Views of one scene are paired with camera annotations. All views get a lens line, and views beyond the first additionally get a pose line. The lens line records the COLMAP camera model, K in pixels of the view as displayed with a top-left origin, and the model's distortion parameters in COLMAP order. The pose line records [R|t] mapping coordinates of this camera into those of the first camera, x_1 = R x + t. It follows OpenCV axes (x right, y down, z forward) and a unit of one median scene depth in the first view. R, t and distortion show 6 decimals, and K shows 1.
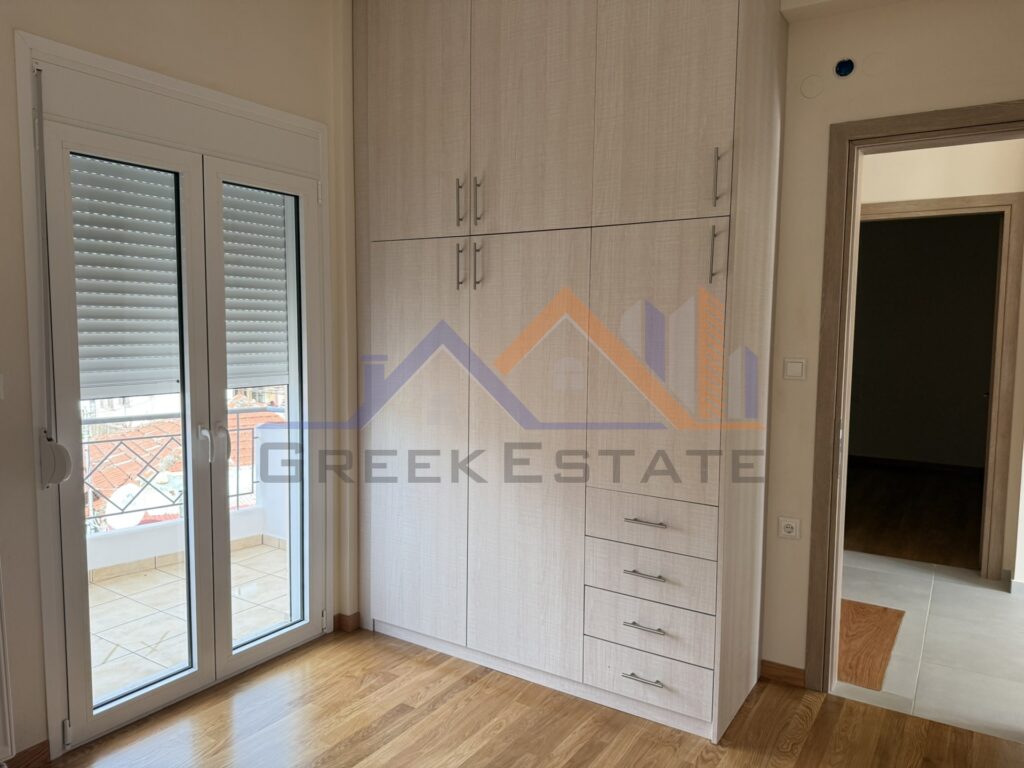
lens RADIAL K [[721.3, 0, 513.2], [0, 721.3, 386.3], [0, 0, 1]] dist [0.054850, -0.068485]
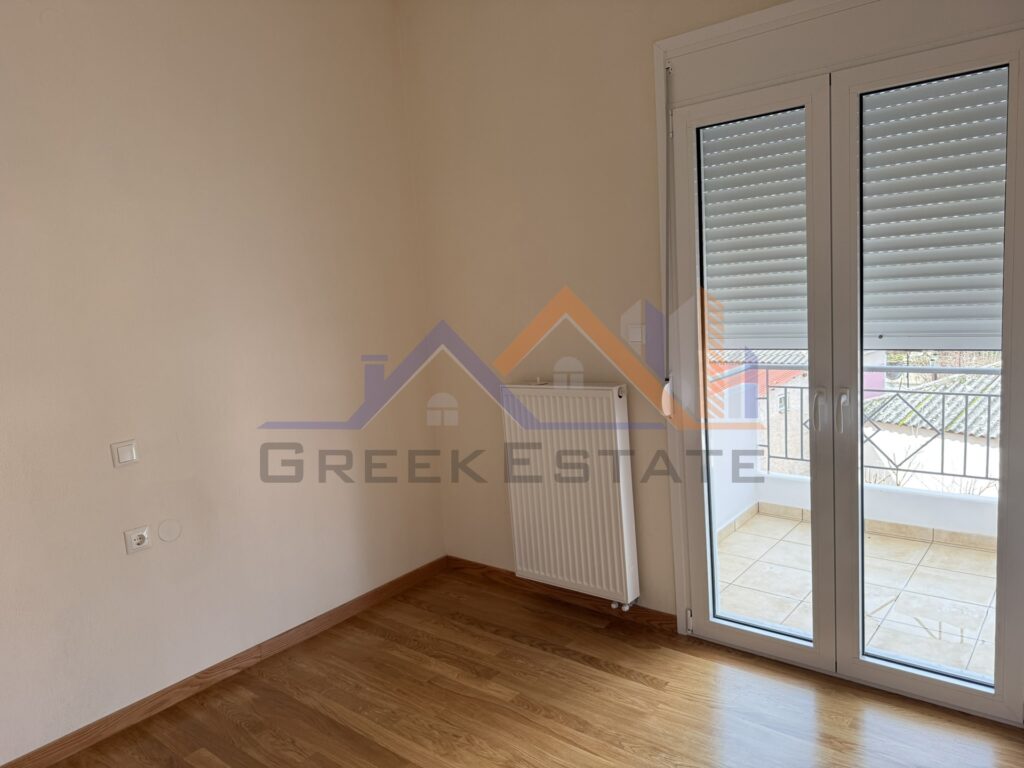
lens RADIAL K [[721.3, 0, 513.9], [0, 721.3, 376.6], [0, 0, 1]] dist [0.054850, -0.068485]
pose [[-0.115536, 0.127904, -0.985034, 0.481288], [-0.012451, 0.991411, 0.130193, -0.069919], [0.993225, 0.027307, -0.112952, 0.710153]]
